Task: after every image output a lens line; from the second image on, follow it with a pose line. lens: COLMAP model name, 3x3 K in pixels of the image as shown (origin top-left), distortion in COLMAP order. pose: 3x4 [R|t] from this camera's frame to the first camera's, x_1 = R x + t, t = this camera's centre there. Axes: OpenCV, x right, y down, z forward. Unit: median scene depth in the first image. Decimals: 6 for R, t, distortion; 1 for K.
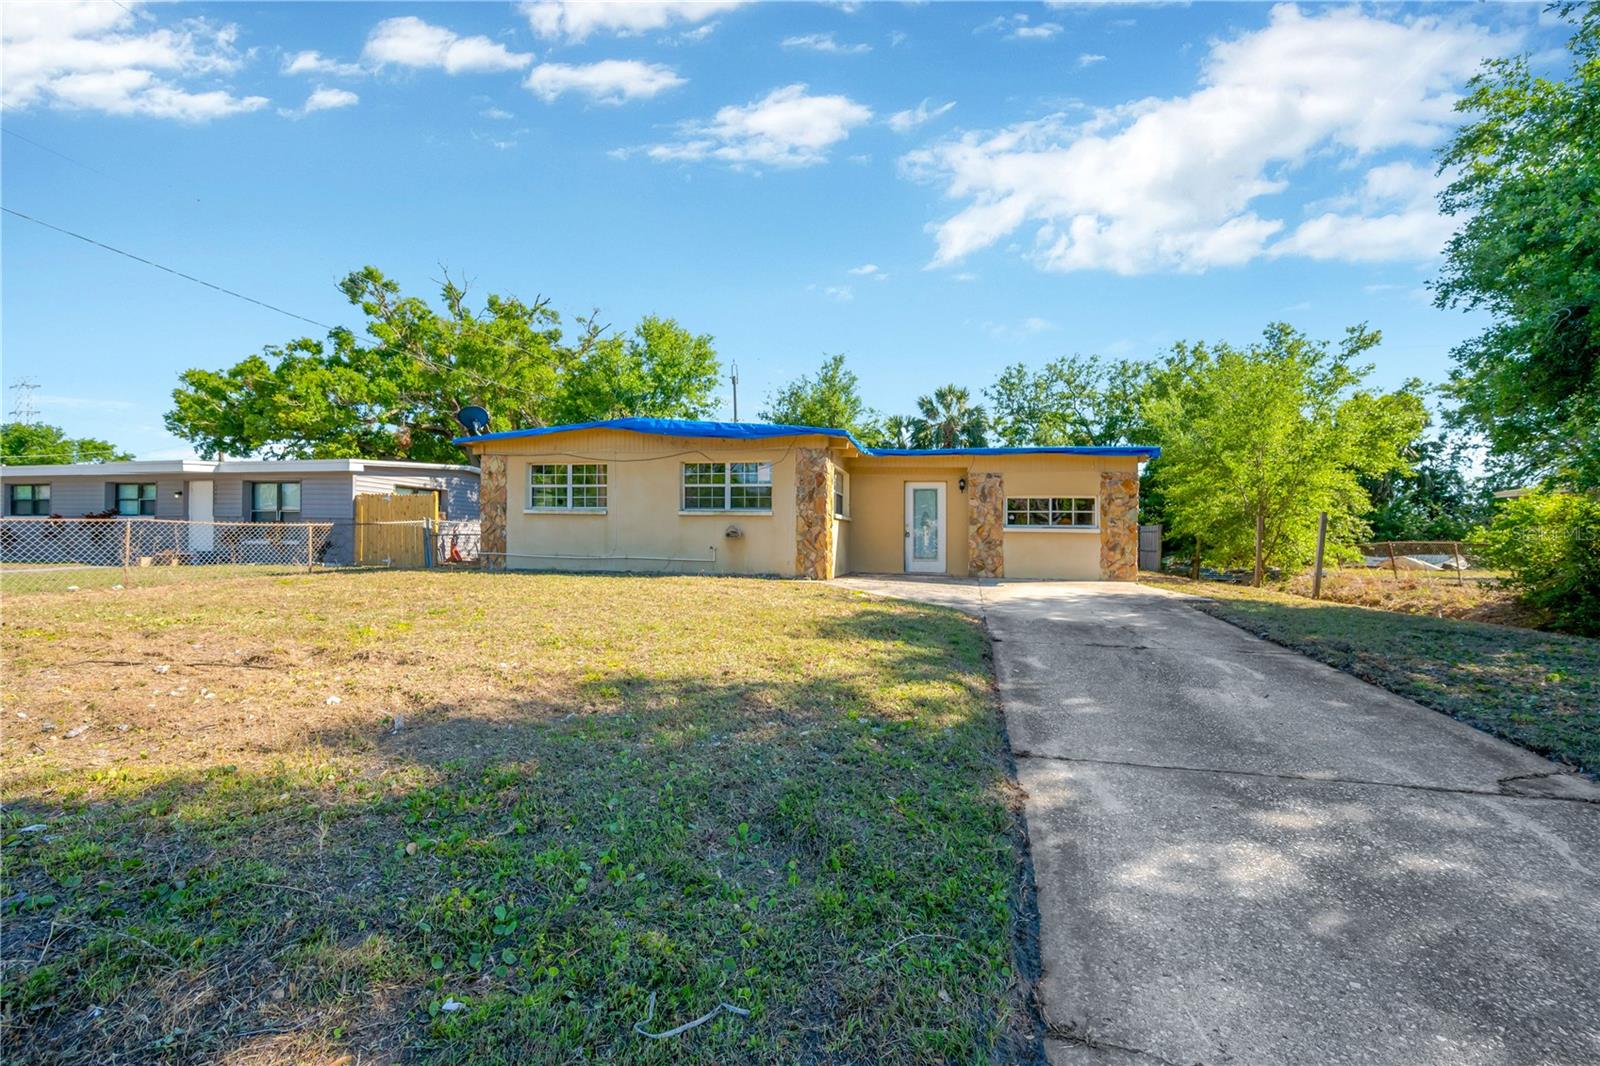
lens RADIAL K [[629.0, 0, 798.2], [0, 629.0, 530.6], [0, 0, 1]] dist [-0.002057, 0.000185]
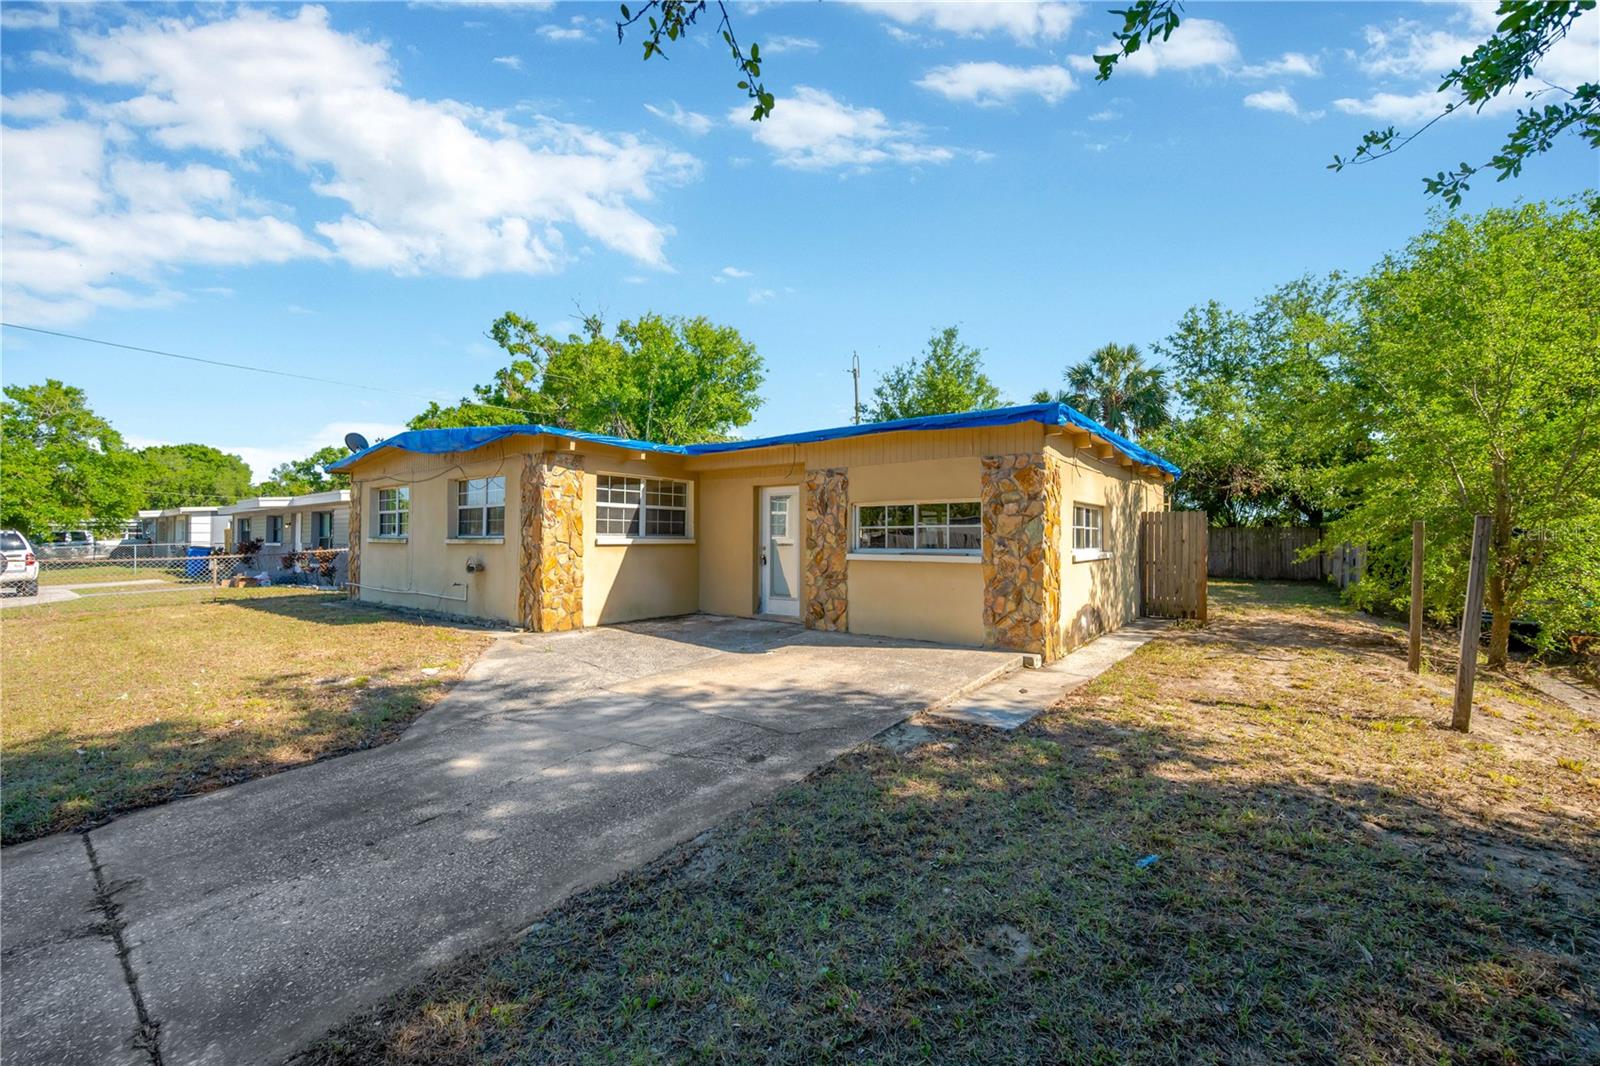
lens RADIAL K [[629.0, 0, 800.7], [0, 629.0, 528.7], [0, 0, 1]] dist [-0.002057, 0.000185]
pose [[0.916084, -0.023737, -0.400282, 0.532444], [0.022244, 0.999717, -0.008376, -0.025123], [0.400368, -0.001231, 0.916354, 0.393083]]
